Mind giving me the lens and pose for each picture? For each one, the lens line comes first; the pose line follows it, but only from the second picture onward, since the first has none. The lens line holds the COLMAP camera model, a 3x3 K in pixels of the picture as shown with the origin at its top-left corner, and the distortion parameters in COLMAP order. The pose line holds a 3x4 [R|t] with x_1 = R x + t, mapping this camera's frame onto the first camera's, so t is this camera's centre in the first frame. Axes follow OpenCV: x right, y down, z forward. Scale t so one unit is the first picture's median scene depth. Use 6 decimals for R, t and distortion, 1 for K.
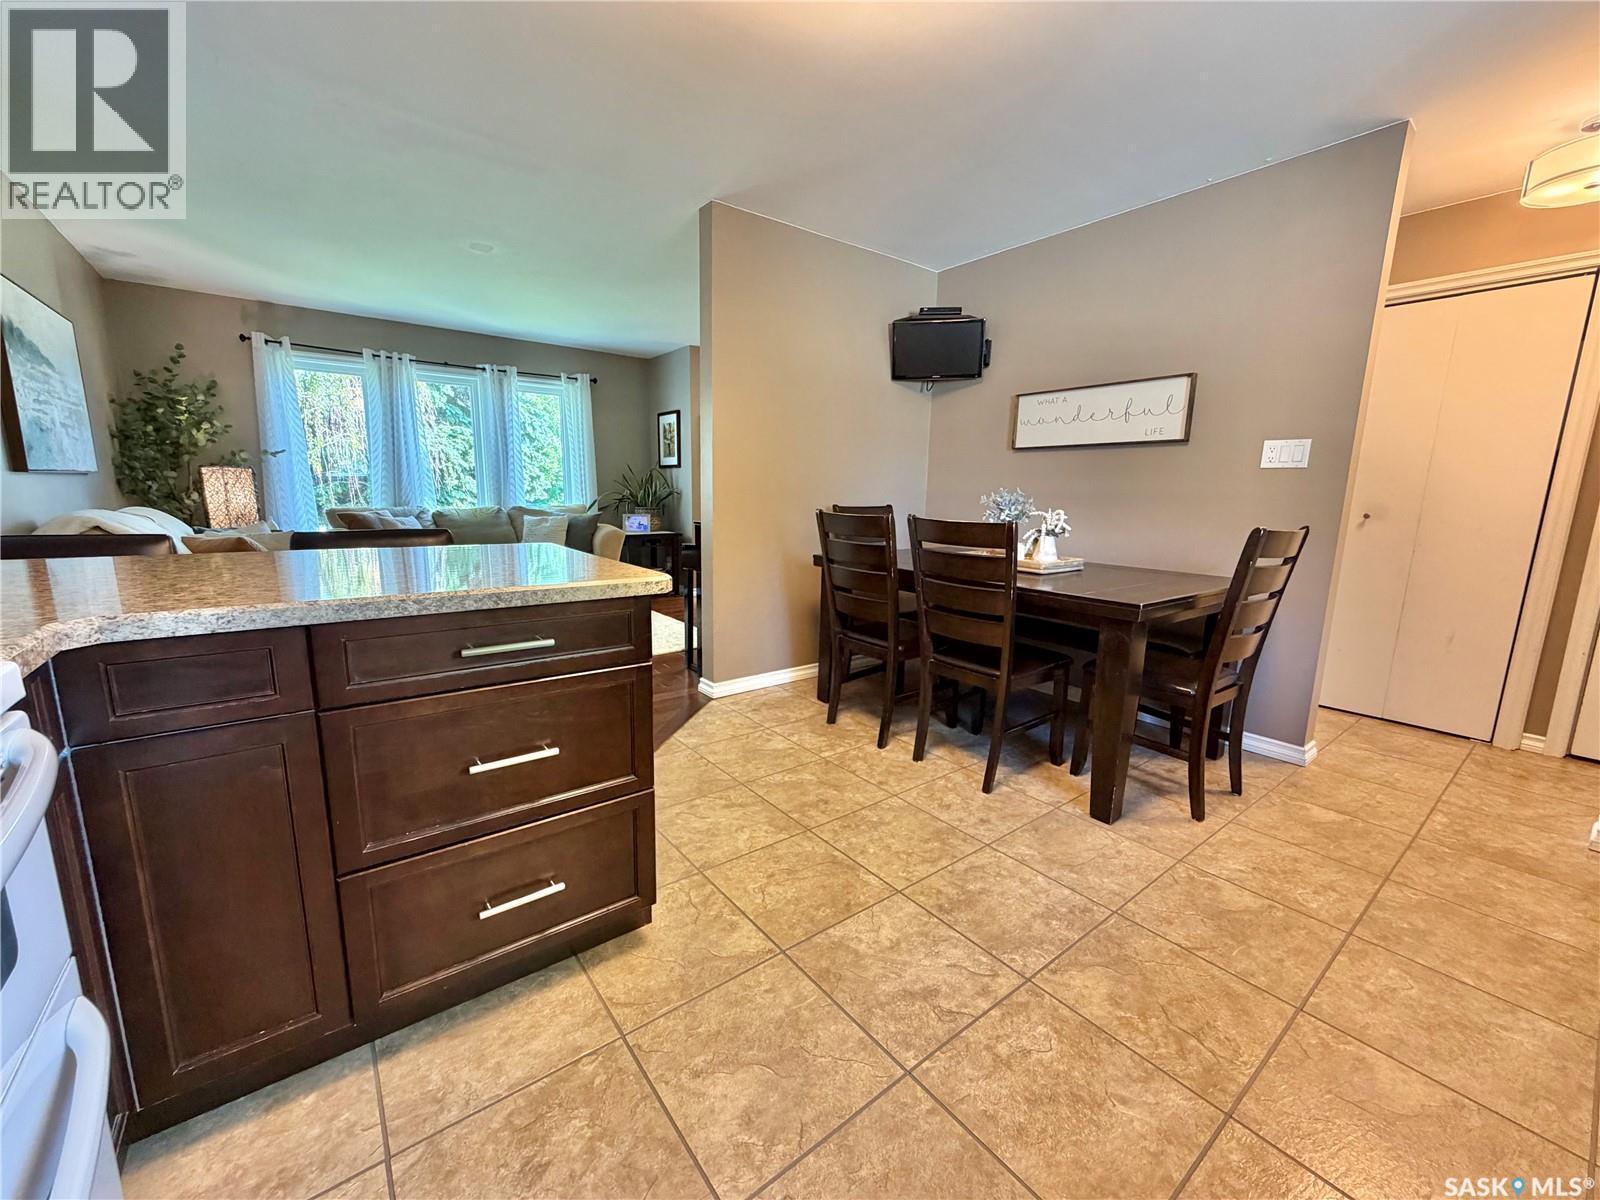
lens RADIAL K [[638.0, 0, 795.7], [0, 638.0, 602.9], [0, 0, 1]] dist [0.003022, -0.000215]
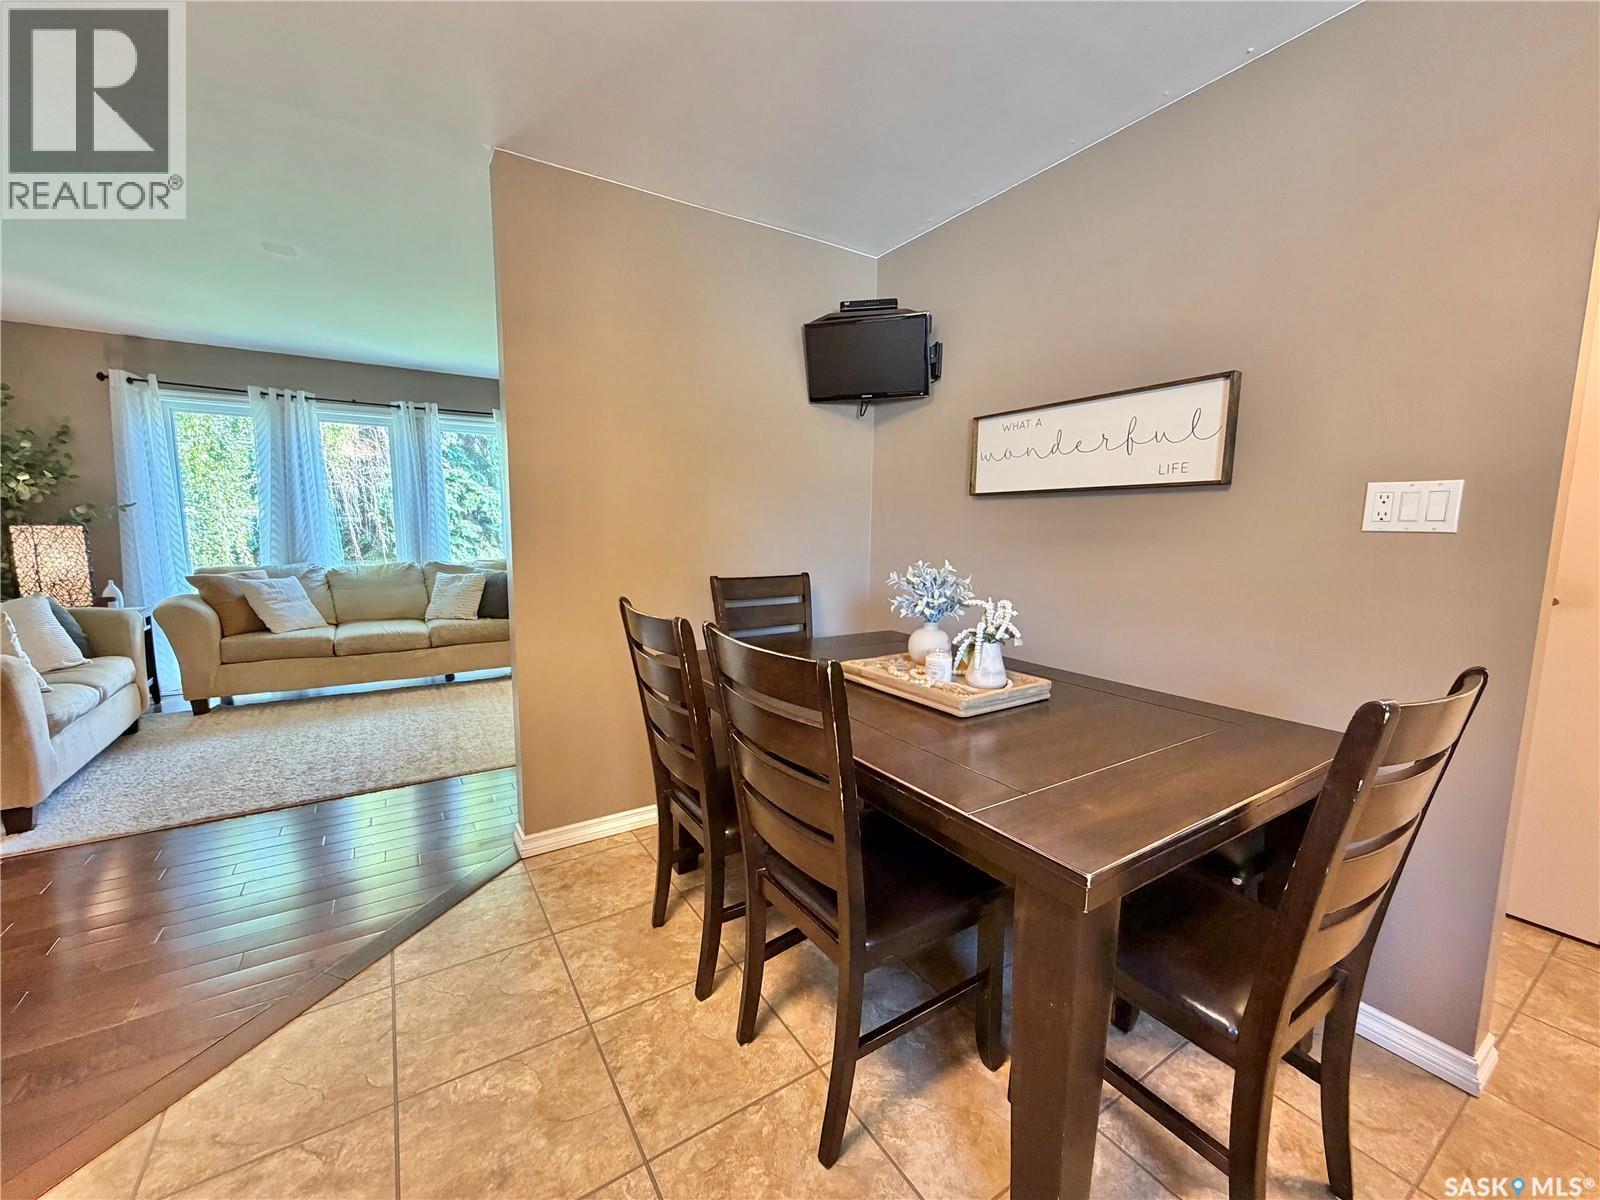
lens RADIAL K [[638.0, 0, 795.7], [0, 638.0, 602.9], [0, 0, 1]] dist [0.003022, -0.000215]
pose [[0.996163, 0.002457, -0.087487, 0.238597], [-0.007191, 0.998524, -0.053839, -0.096856], [0.087226, 0.054262, 0.994710, 0.340974]]
